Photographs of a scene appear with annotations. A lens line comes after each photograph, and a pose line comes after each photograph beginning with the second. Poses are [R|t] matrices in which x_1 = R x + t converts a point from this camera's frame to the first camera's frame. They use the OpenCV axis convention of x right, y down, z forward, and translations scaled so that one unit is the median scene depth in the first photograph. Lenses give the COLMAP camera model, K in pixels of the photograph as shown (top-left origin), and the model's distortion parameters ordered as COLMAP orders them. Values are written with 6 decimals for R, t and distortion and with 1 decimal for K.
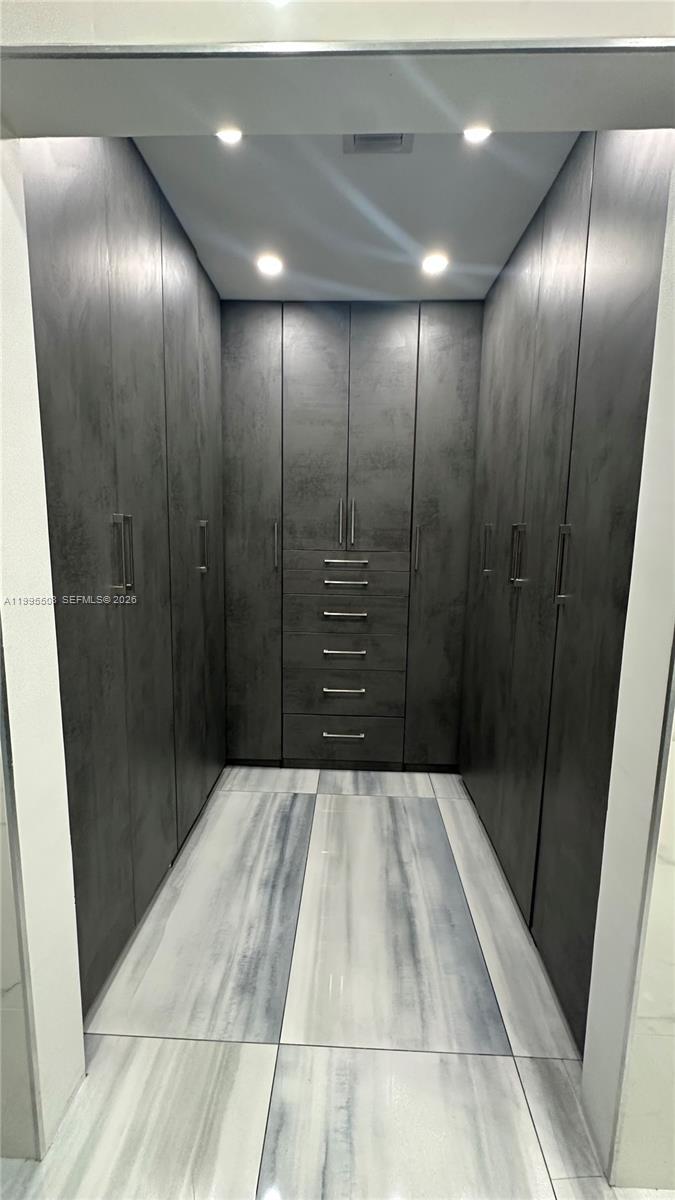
lens RADIAL K [[479.6, 0, 337.5], [0, 479.6, 600.0], [0, 0, 1]] dist [-0.002165, 0.000224]
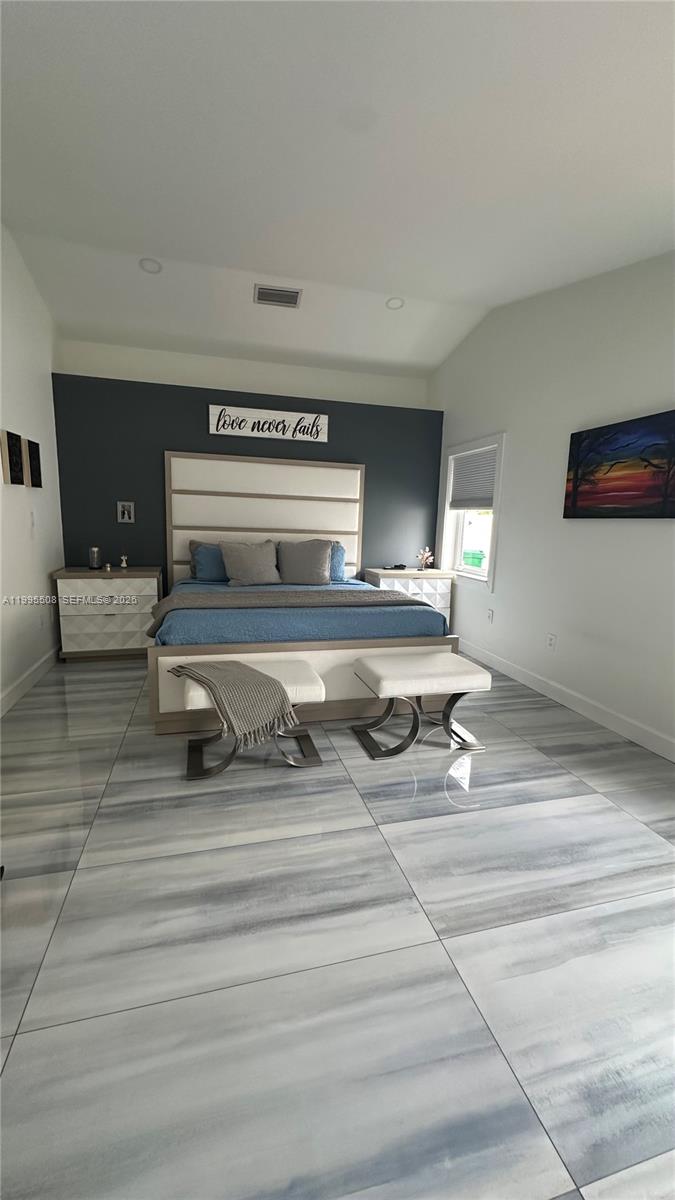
lens RADIAL K [[479.6, 0, 337.5], [0, 479.6, 600.0], [0, 0, 1]] dist [-0.002165, 0.000224]
pose [[0.299804, 0.151356, -0.941918, 0.269668], [-0.155685, 0.981861, 0.108221, -0.033611], [0.941212, 0.114198, 0.317930, 0.205765]]
